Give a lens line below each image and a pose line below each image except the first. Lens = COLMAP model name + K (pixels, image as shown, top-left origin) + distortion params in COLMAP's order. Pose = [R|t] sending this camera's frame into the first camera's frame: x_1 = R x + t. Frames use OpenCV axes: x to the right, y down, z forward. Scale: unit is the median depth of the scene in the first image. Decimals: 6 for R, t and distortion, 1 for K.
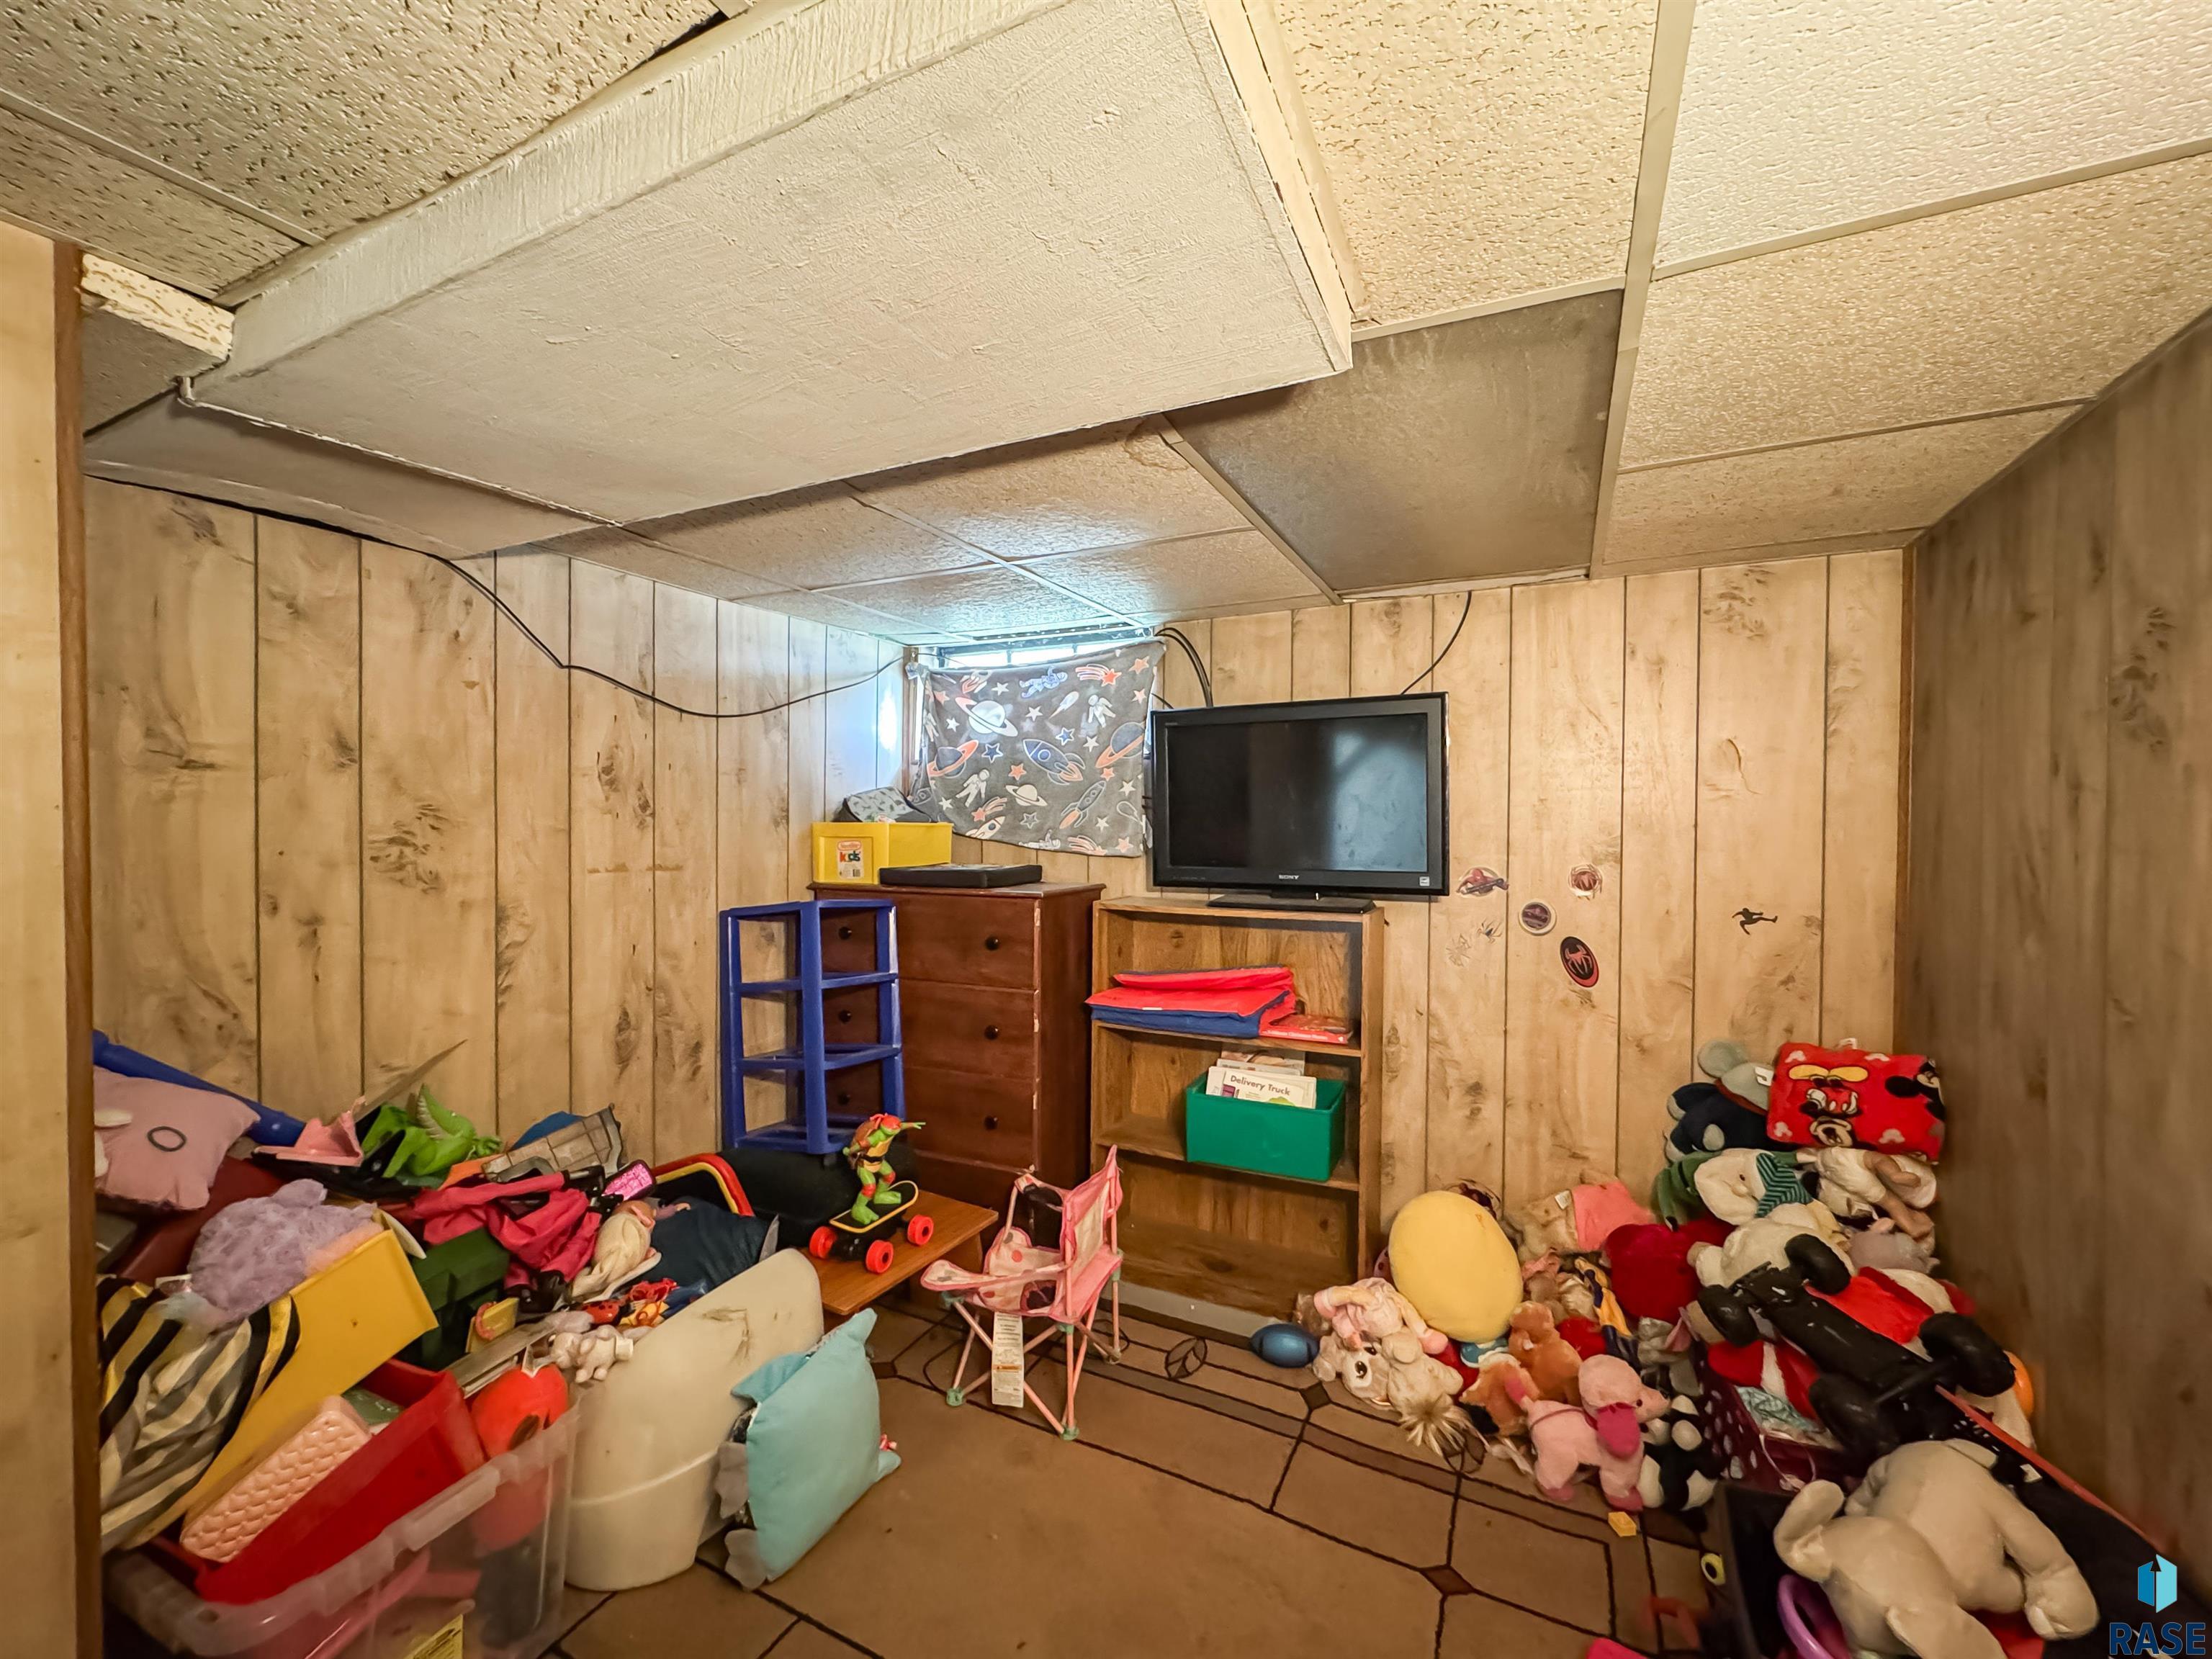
lens RADIAL K [[883.5, 0, 1110.8], [0, 883.5, 833.3], [0, 0, 1]] dist [-0.002885, 0.000479]
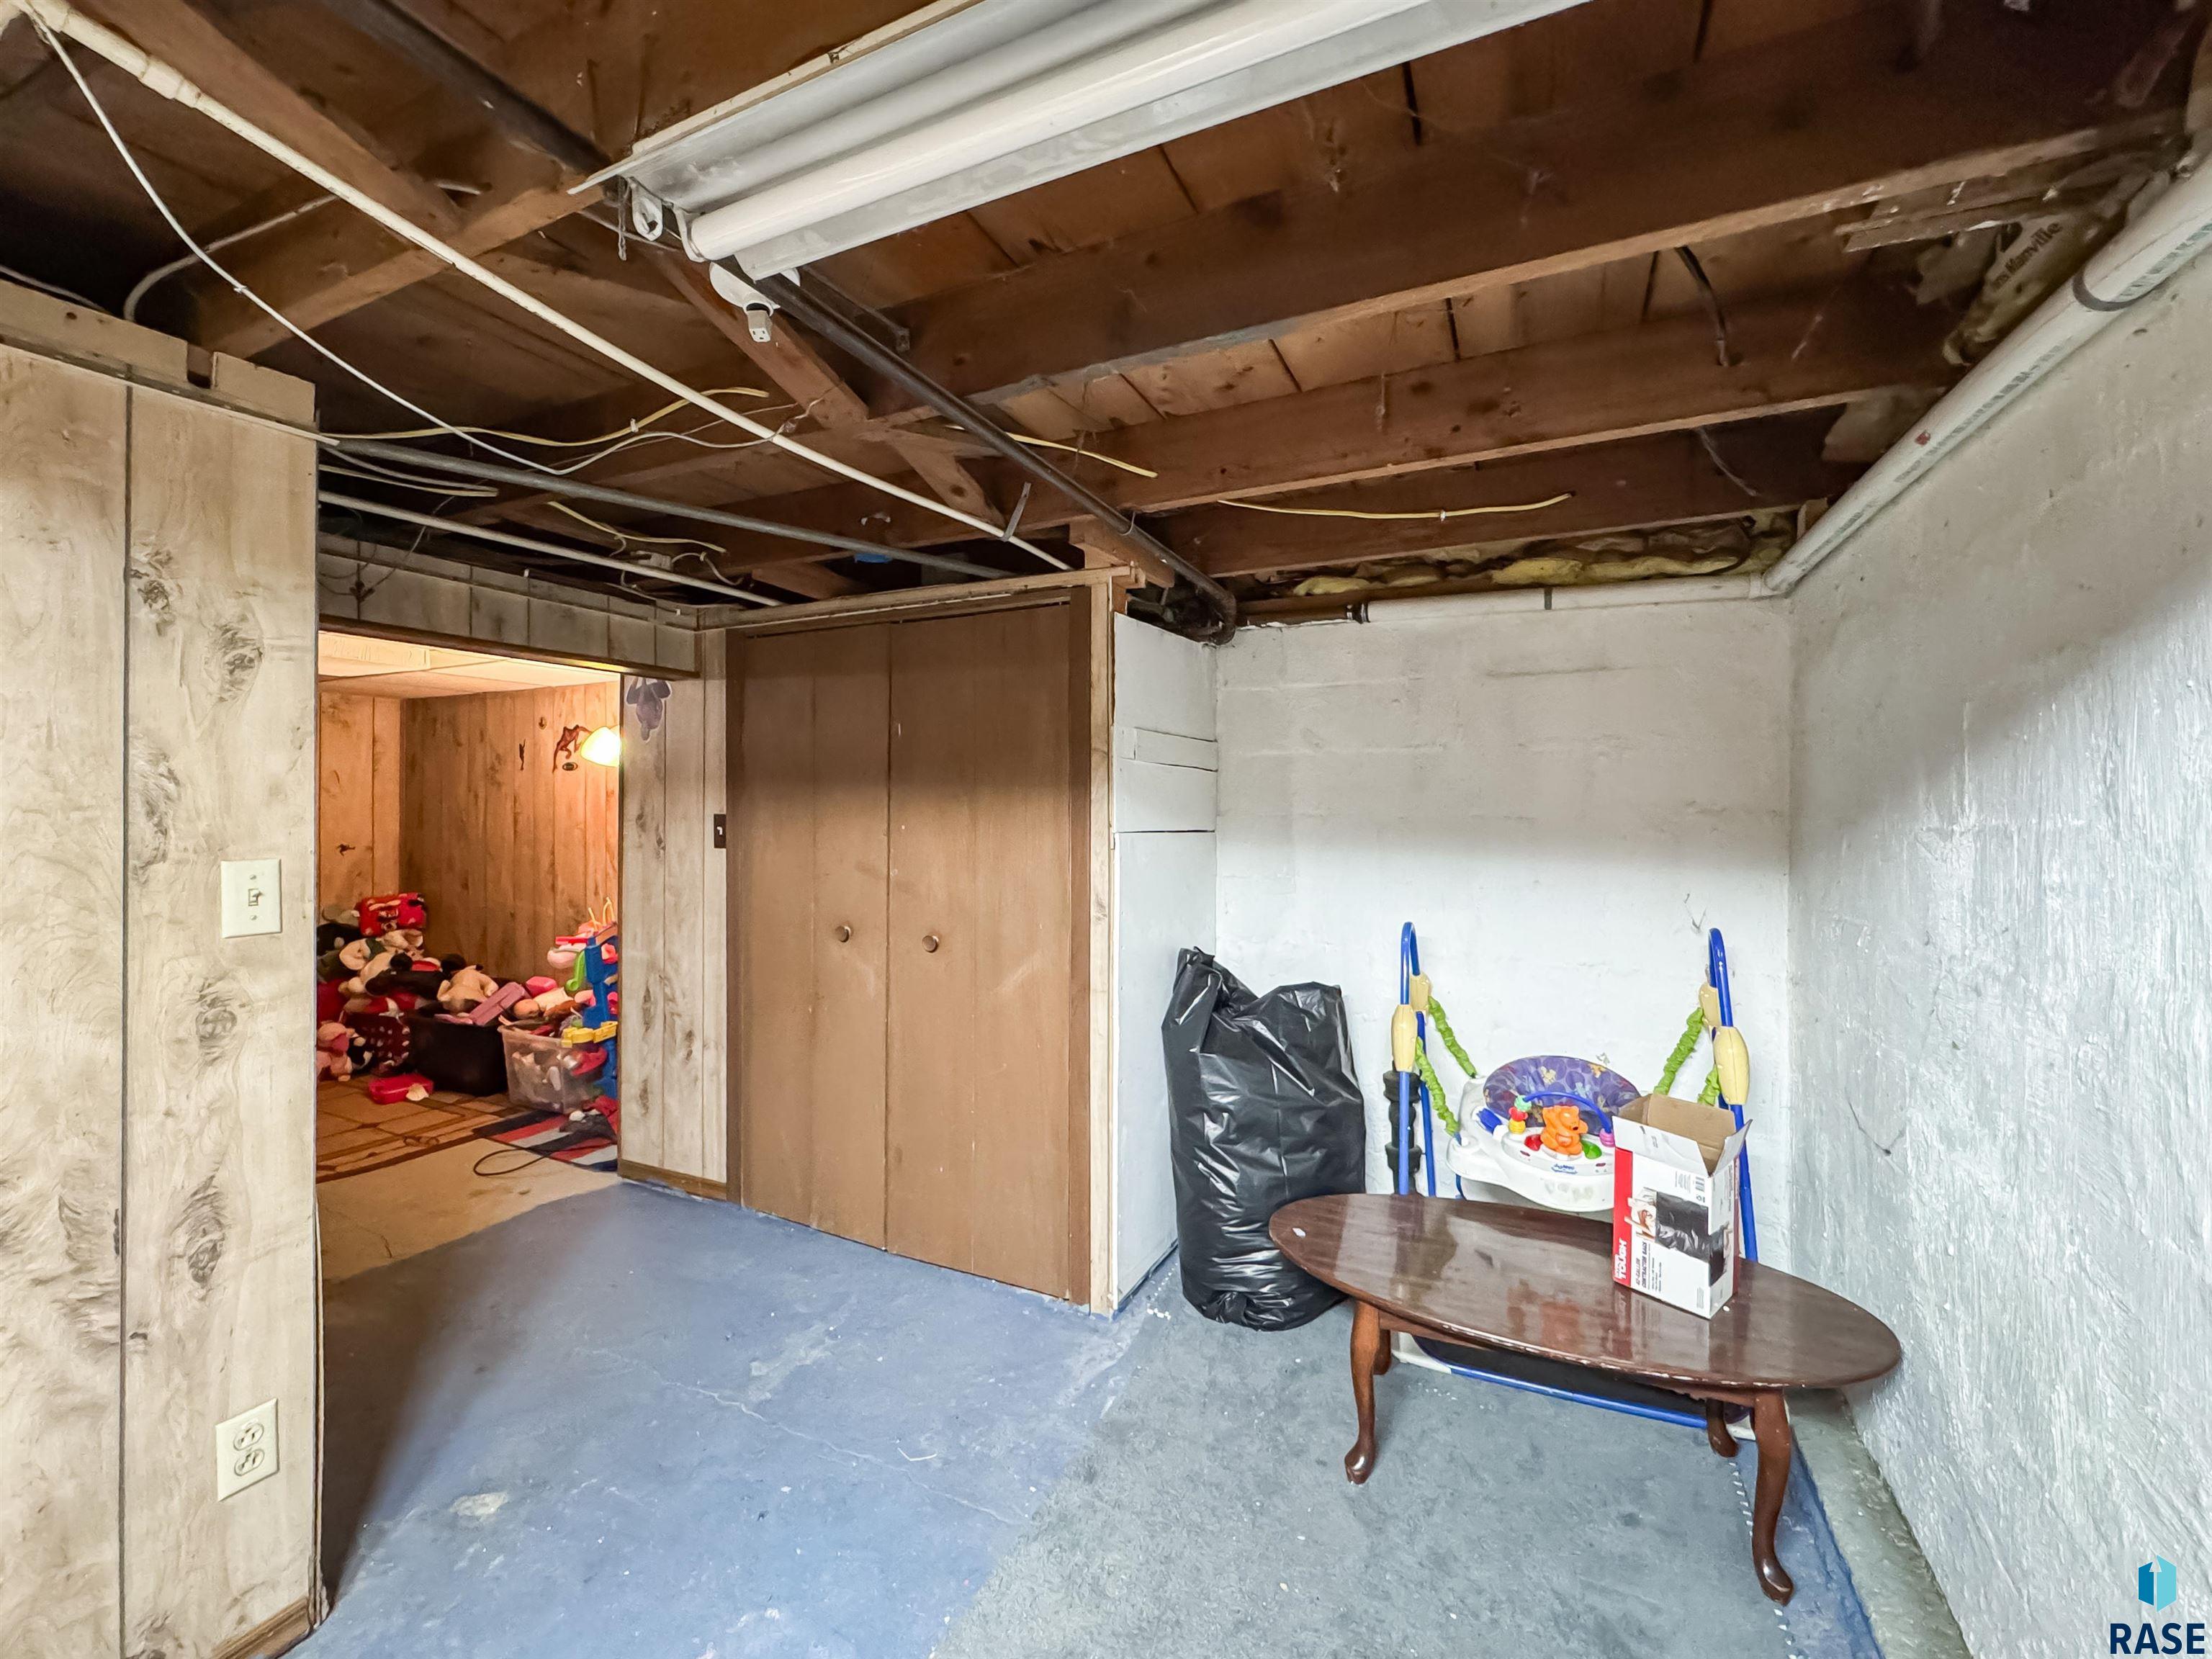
lens RADIAL K [[904.4, 0, 1100.4], [0, 904.4, 804.9], [0, 0, 1]] dist [-0.001778, 0.000052]
pose [[-0.005057, -0.003759, 0.999980, -1.727481], [0.015099, 0.999879, 0.003835, 0.003569], [-0.999873, 0.015118, -0.005000, -1.012874]]
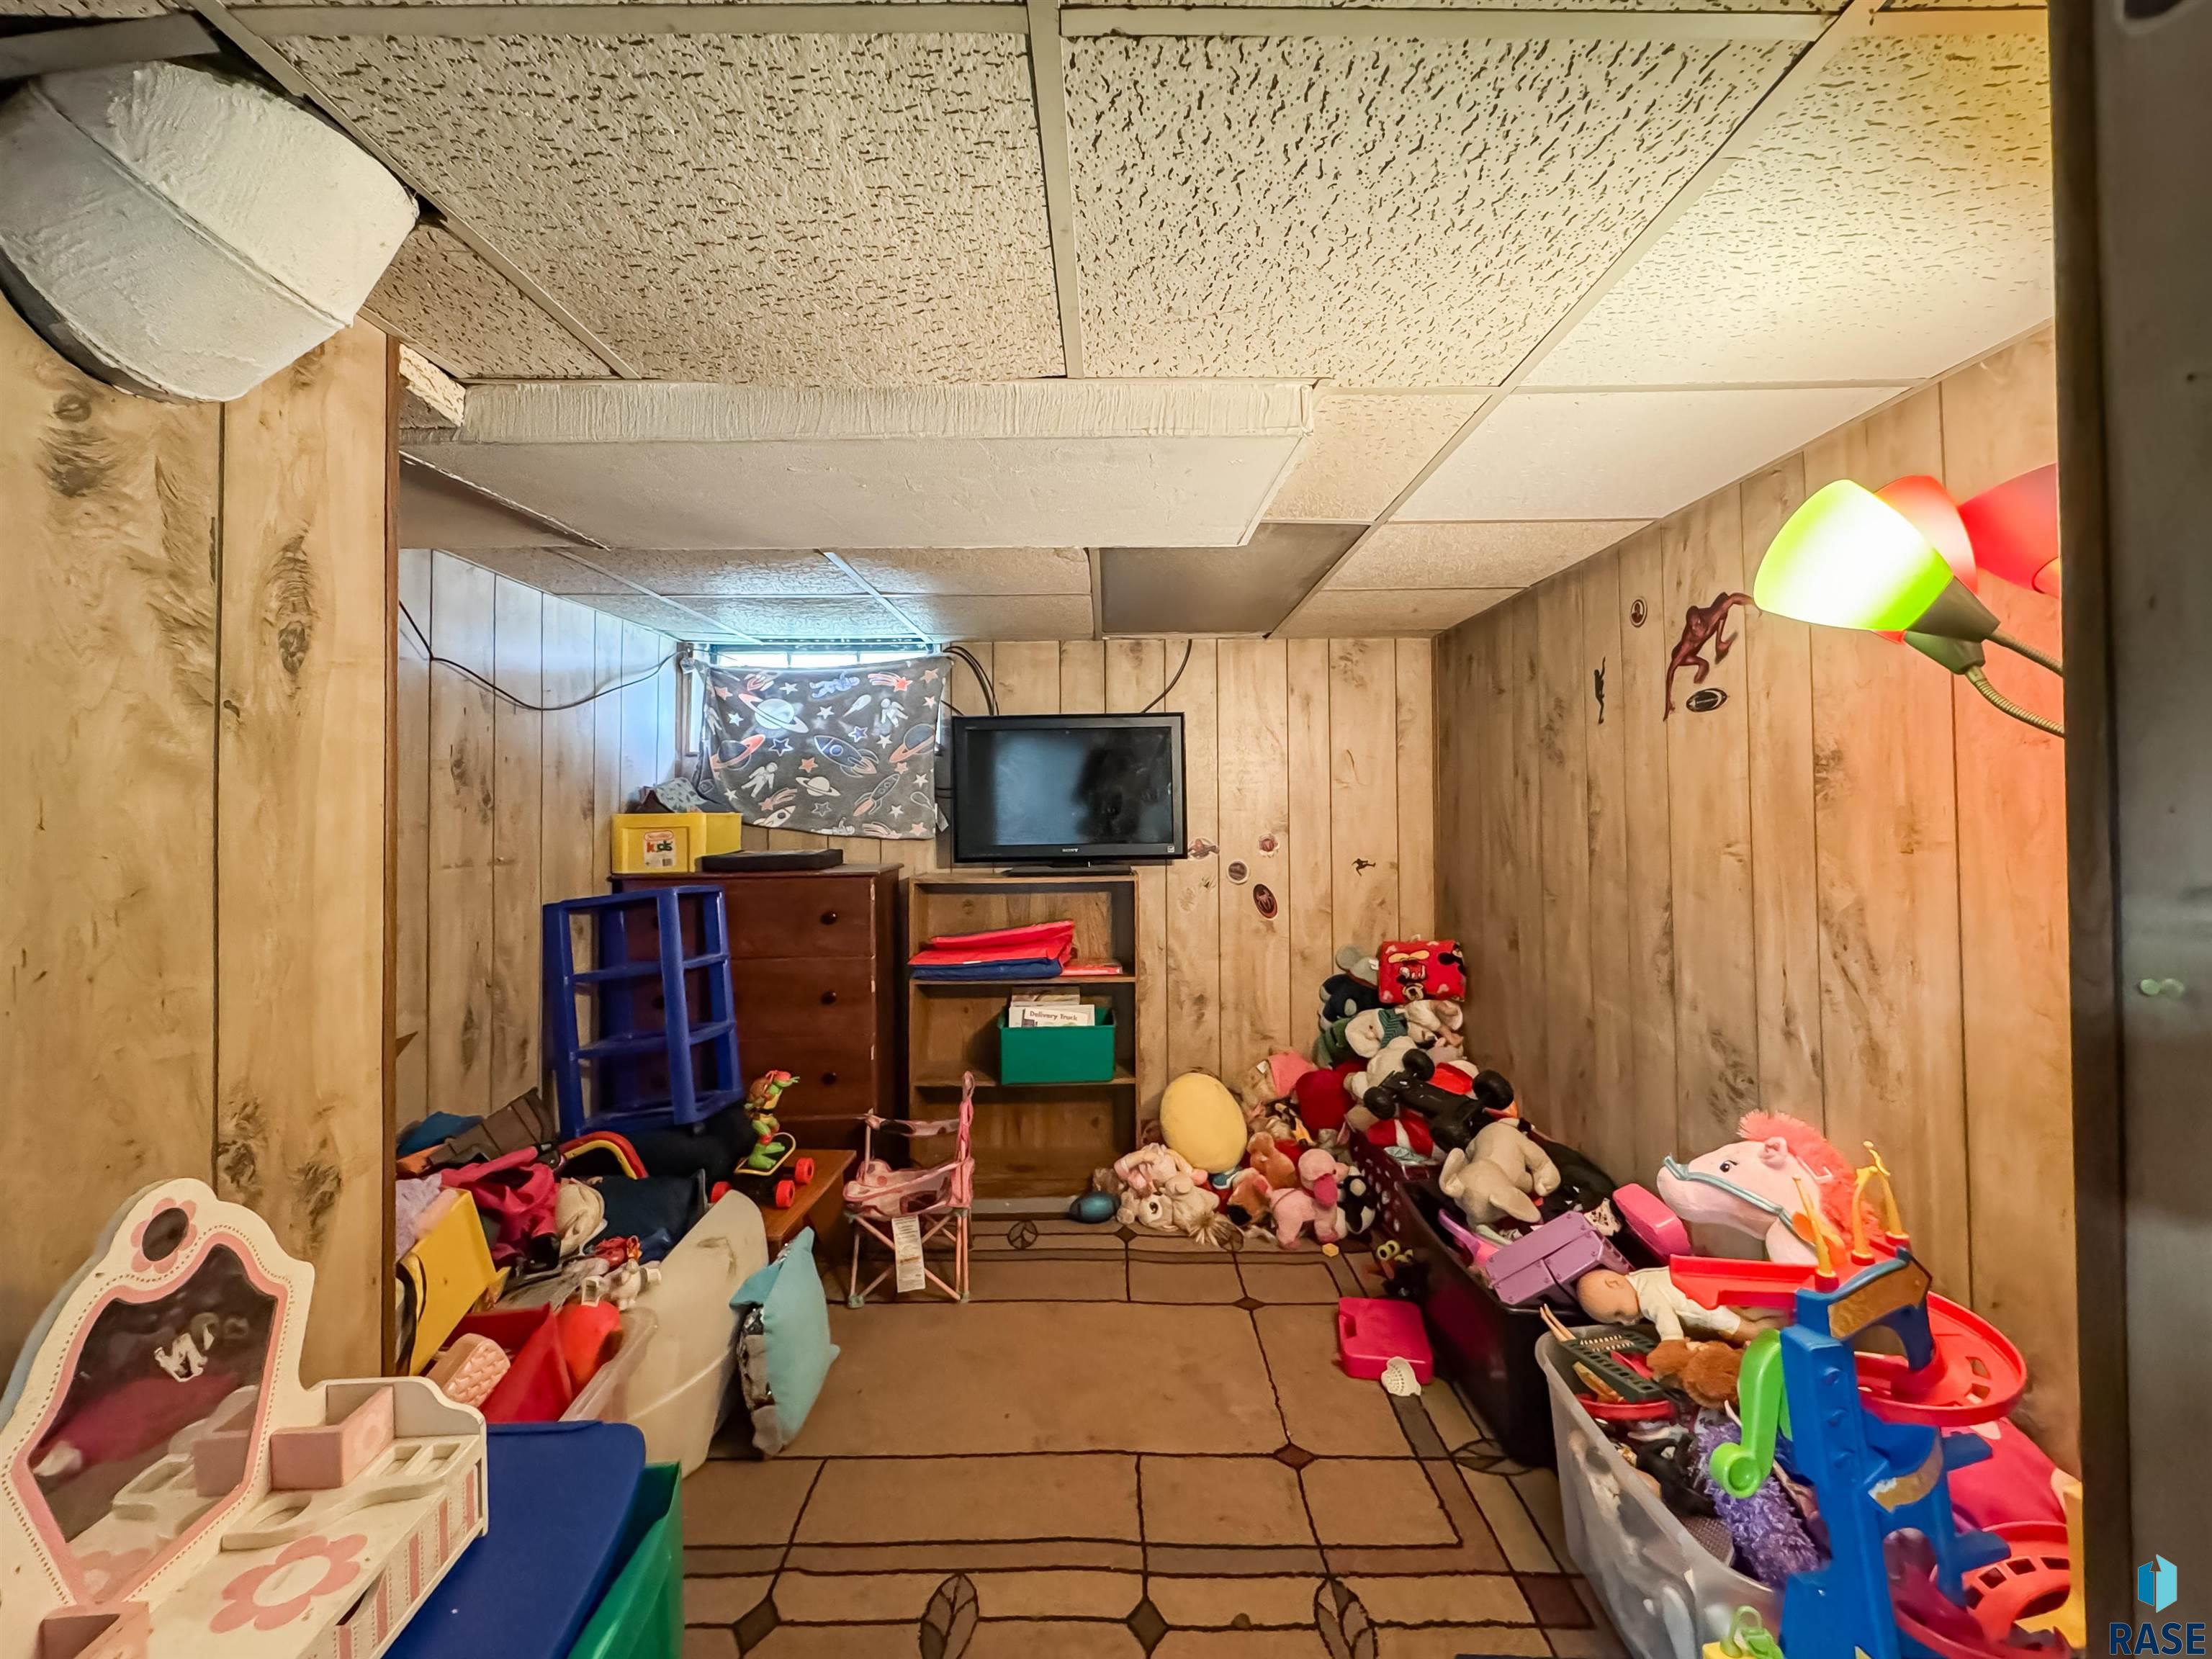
lens RADIAL K [[905.6, 0, 1103.8], [0, 905.6, 790.9], [0, 0, 1]] dist [-0.002236, 0.000153]
pose [[0.895793, -0.005305, 0.444440, -0.412242], [0.020027, 0.999395, -0.028435, 0.002379], [-0.444020, 0.034372, 0.895357, -0.244694]]
